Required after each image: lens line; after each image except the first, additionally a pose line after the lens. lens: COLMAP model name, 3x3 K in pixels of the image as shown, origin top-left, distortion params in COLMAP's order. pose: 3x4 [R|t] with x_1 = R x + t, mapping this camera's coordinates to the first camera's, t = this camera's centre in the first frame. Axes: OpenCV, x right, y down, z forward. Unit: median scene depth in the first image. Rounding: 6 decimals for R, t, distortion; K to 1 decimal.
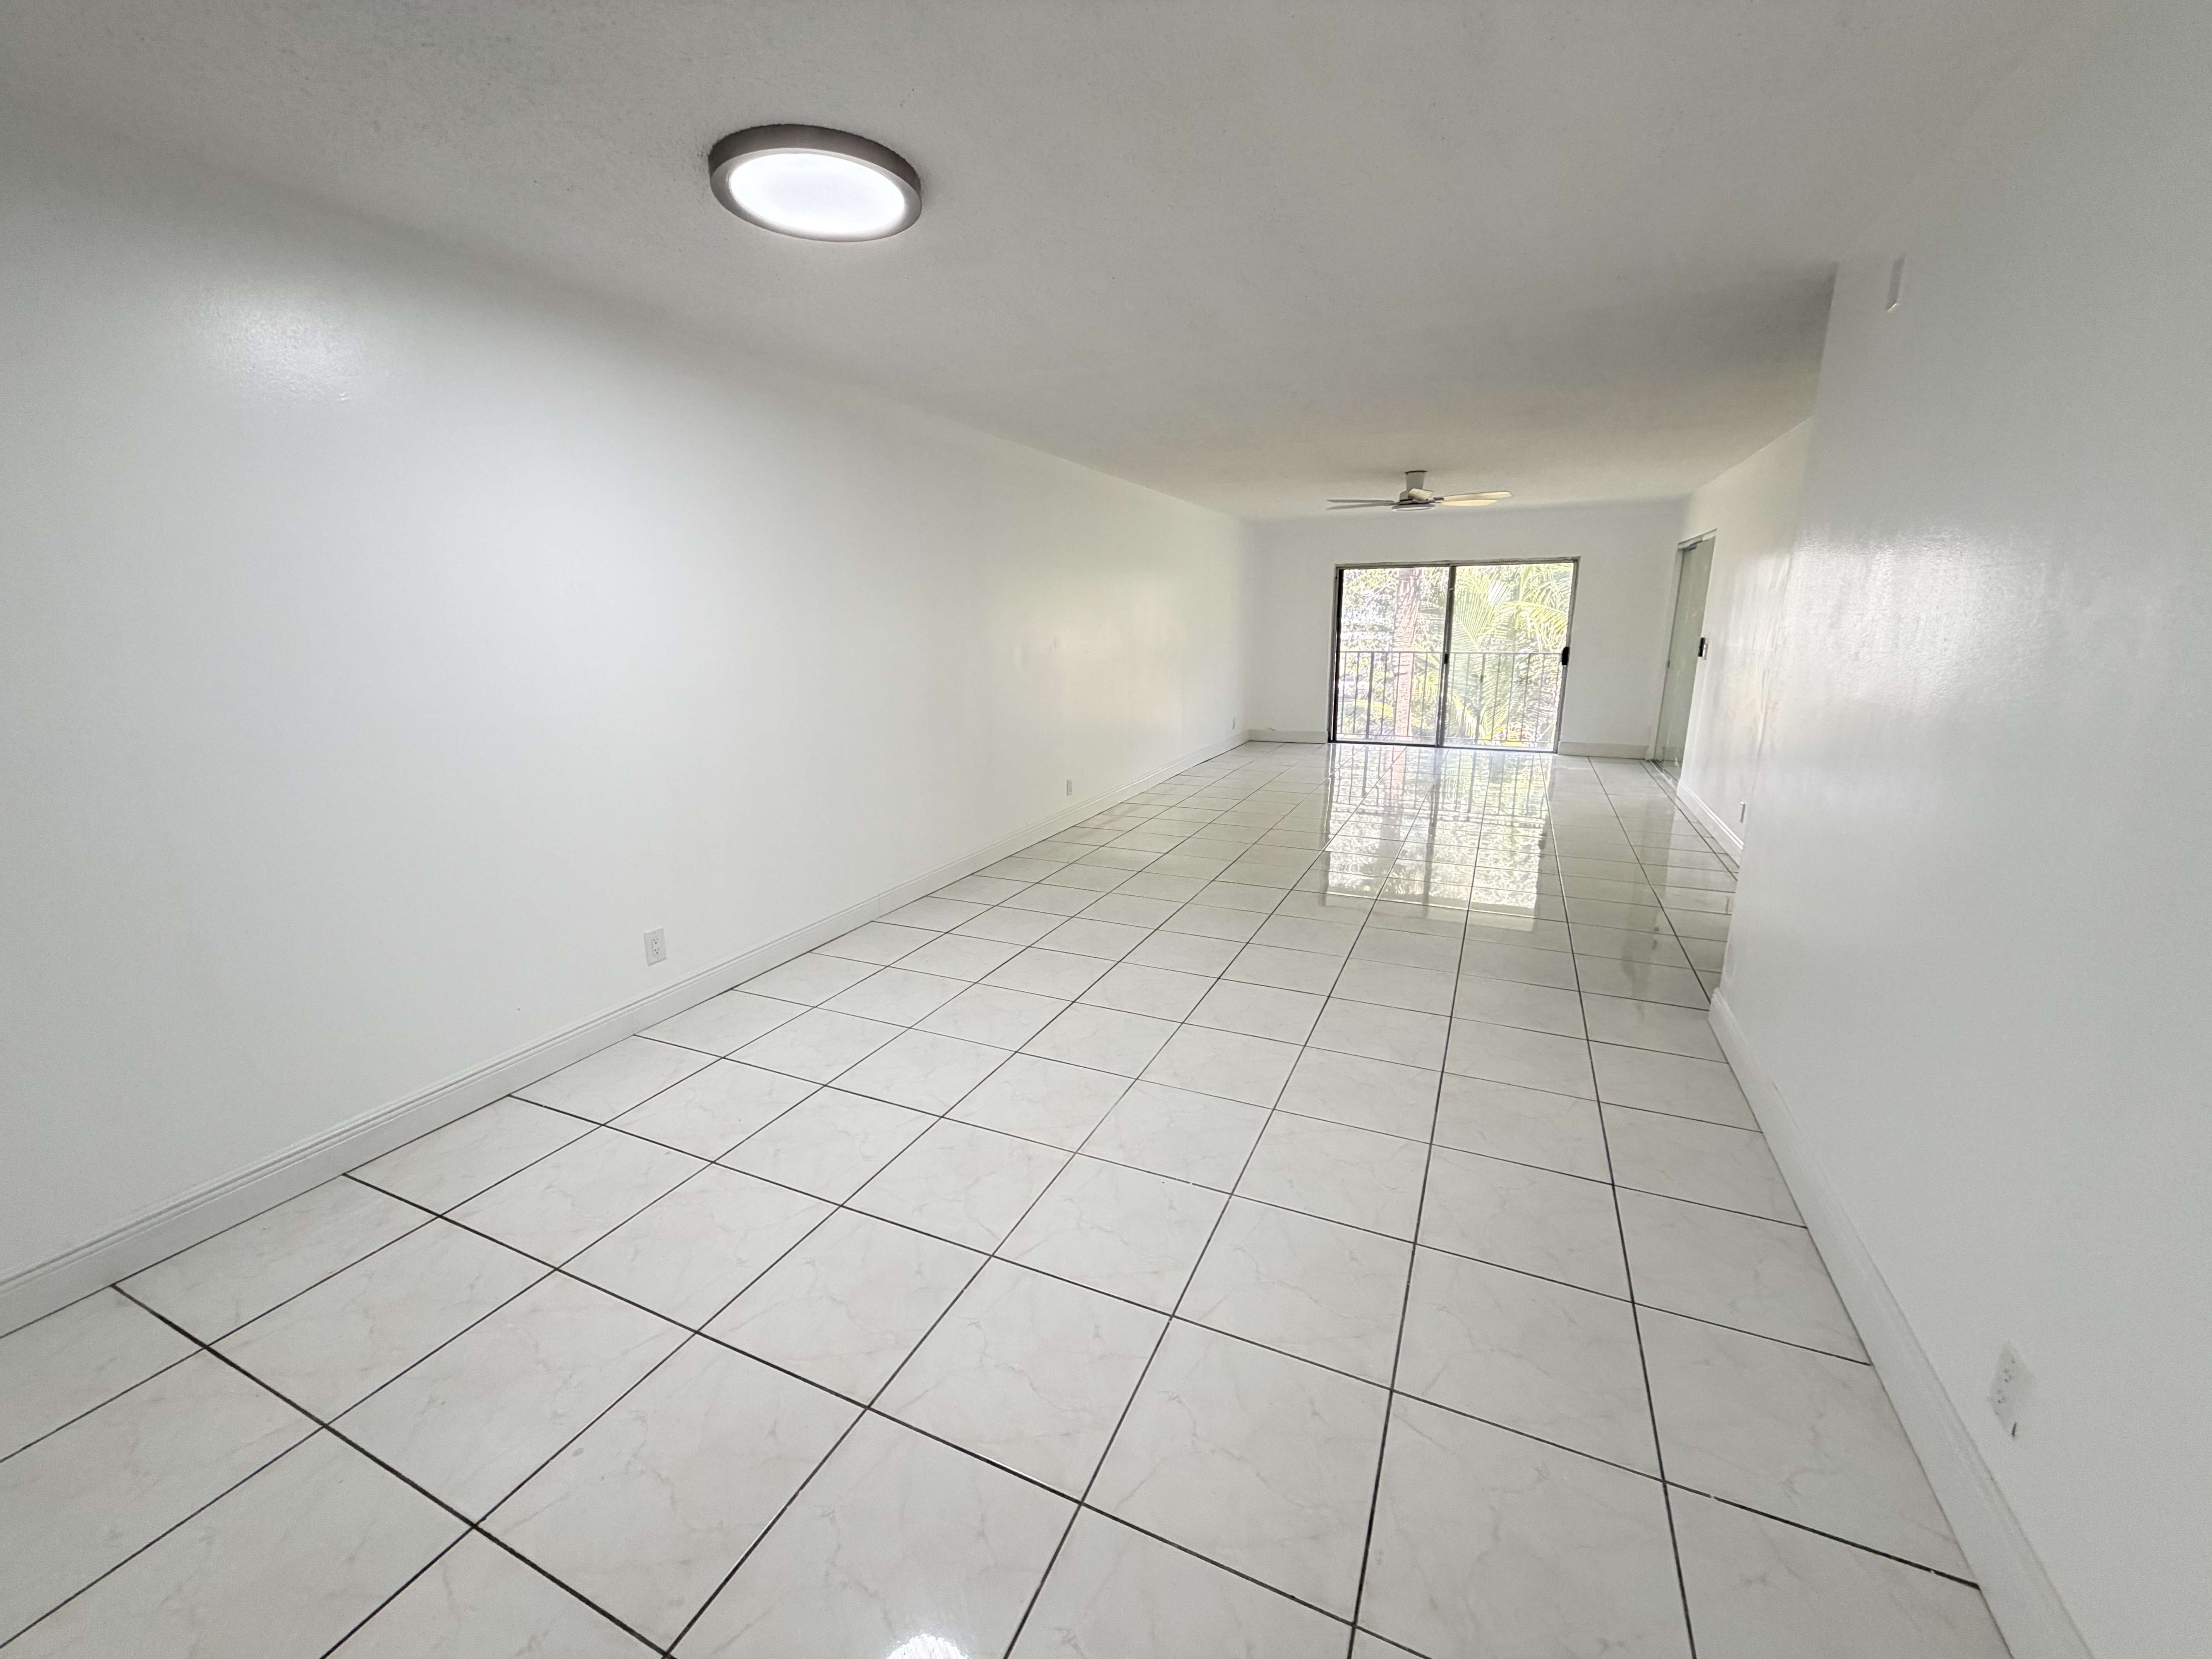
lens RADIAL K [[882.0, 0, 1096.3], [0, 882.0, 826.4], [0, 0, 1]] dist [-0.000664, 0.000501]
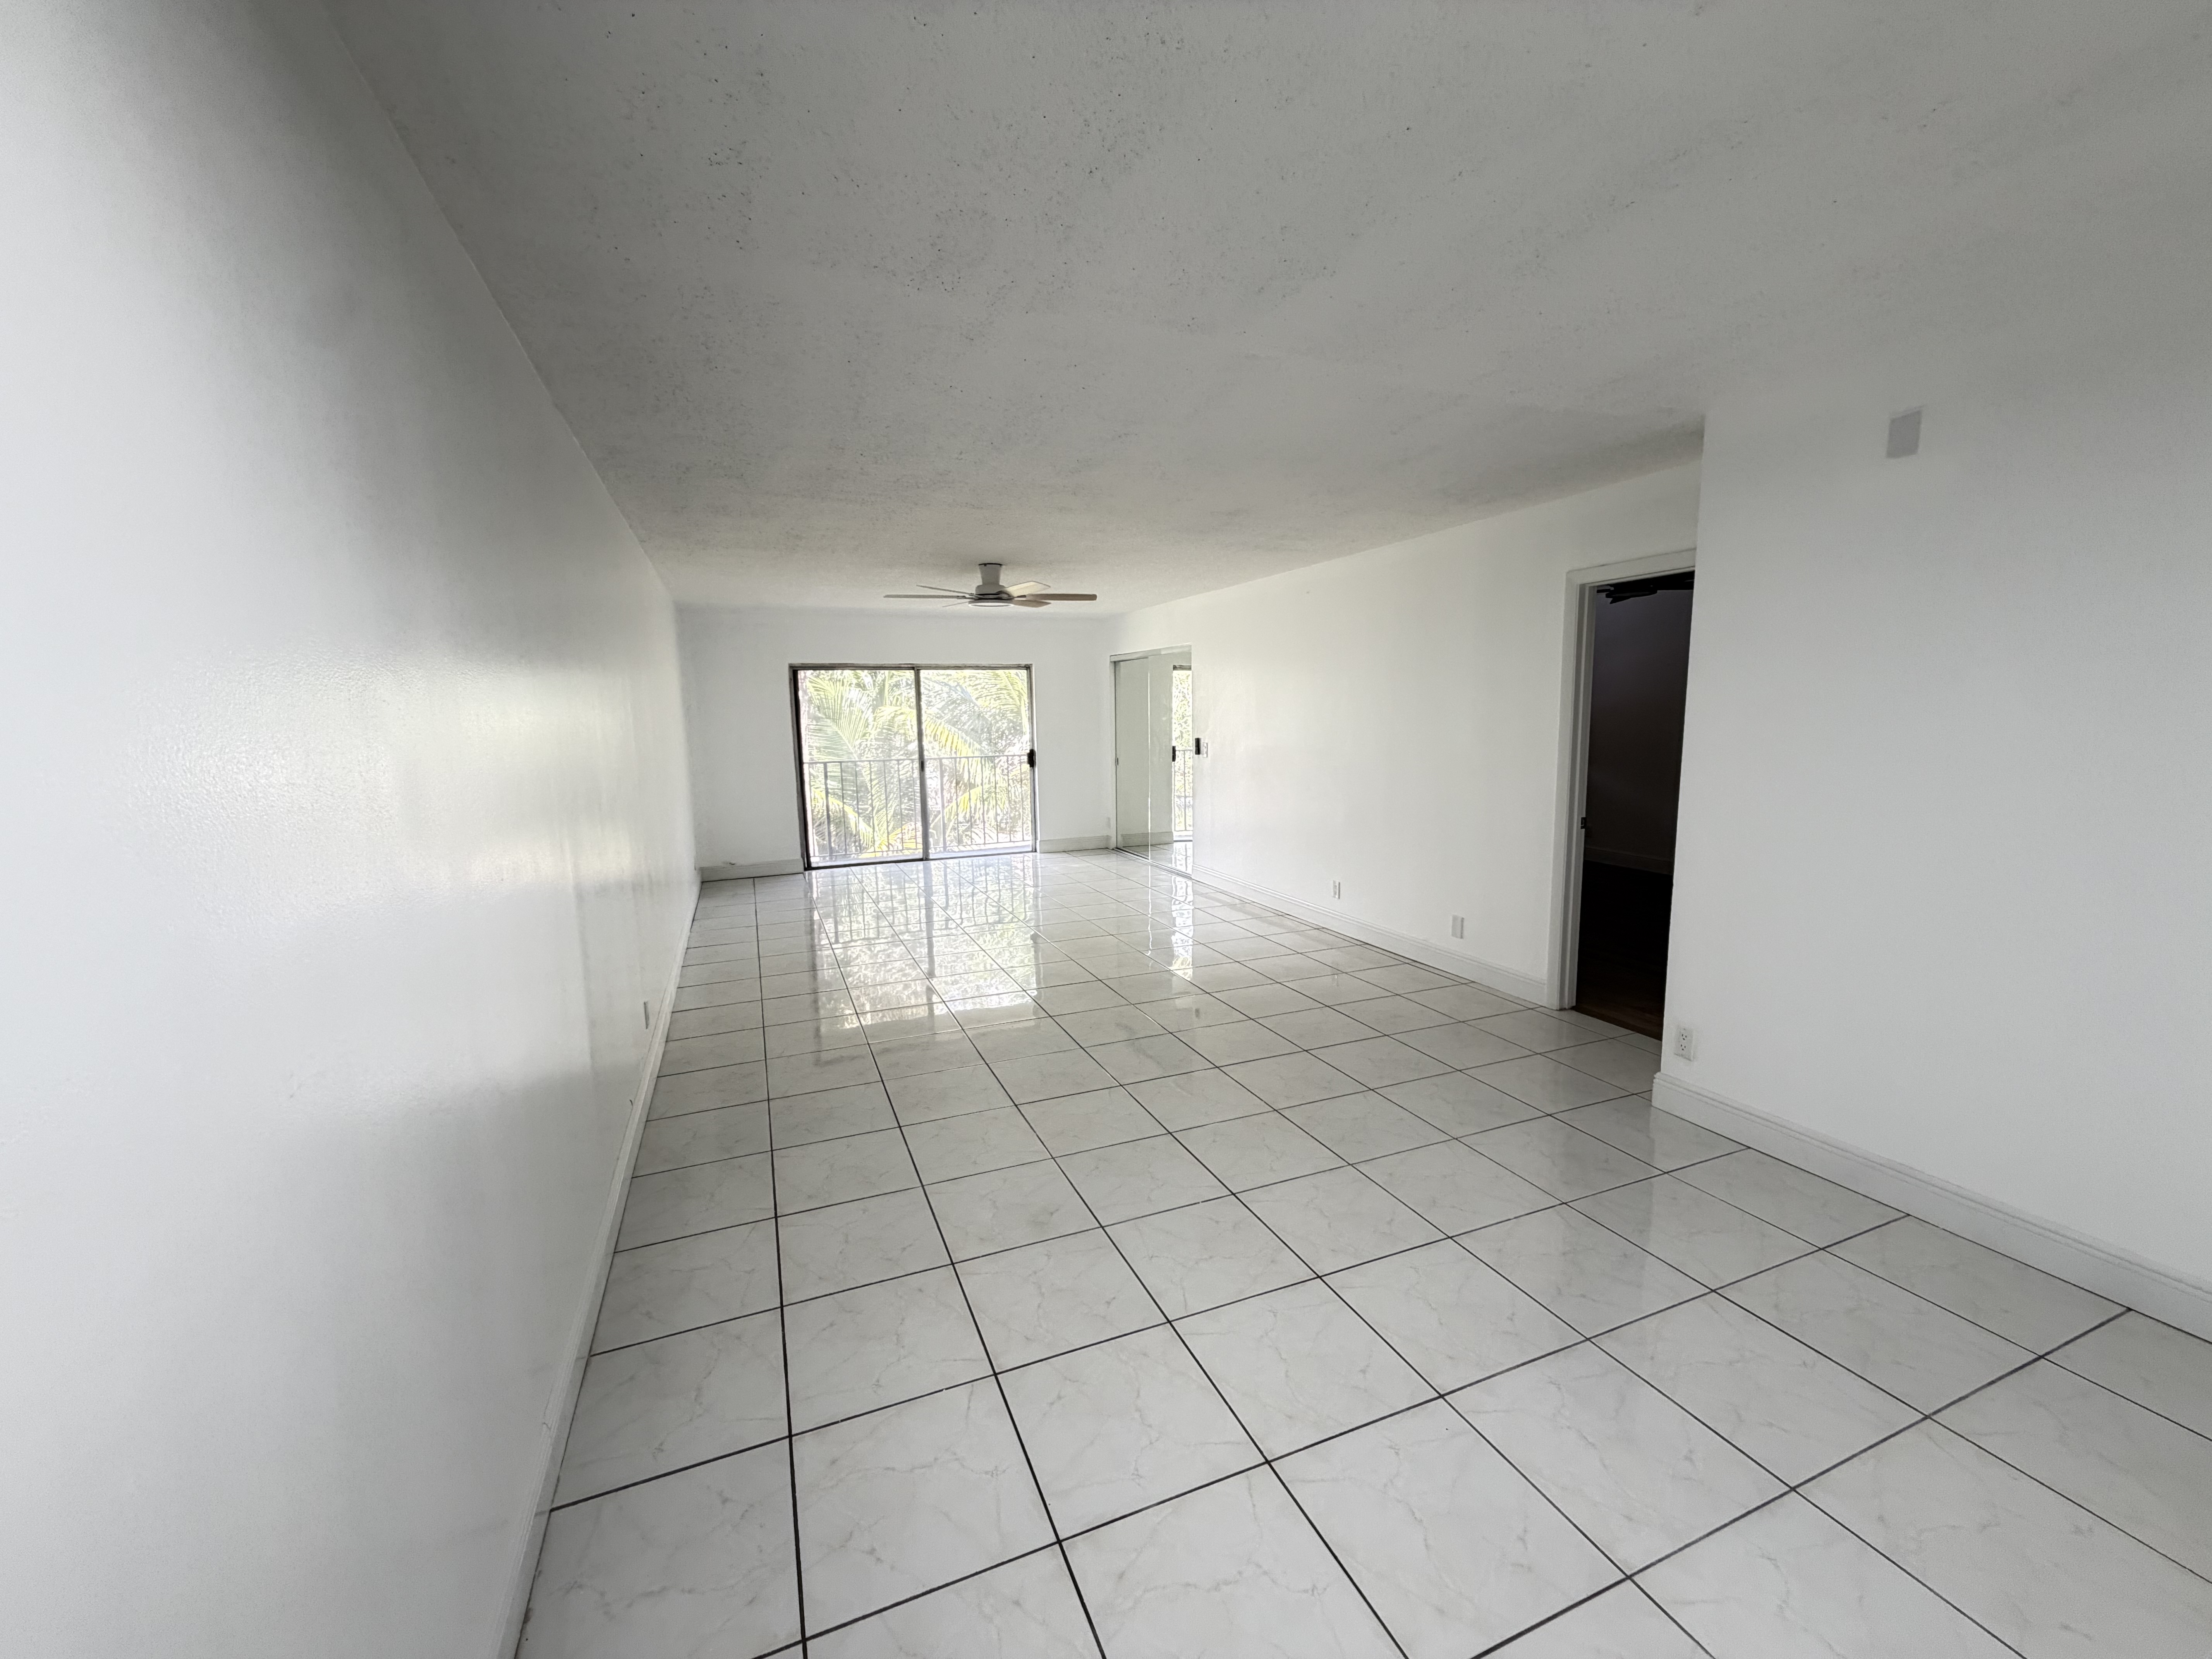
lens RADIAL K [[882.0, 0, 1096.3], [0, 882.0, 826.4], [0, 0, 1]] dist [-0.000664, 0.000501]
pose [[0.686614, -0.098872, 0.720268, -0.163938], [0.180502, 0.982873, -0.037147, -0.062269], [-0.704259, 0.155515, 0.692701, 0.243768]]
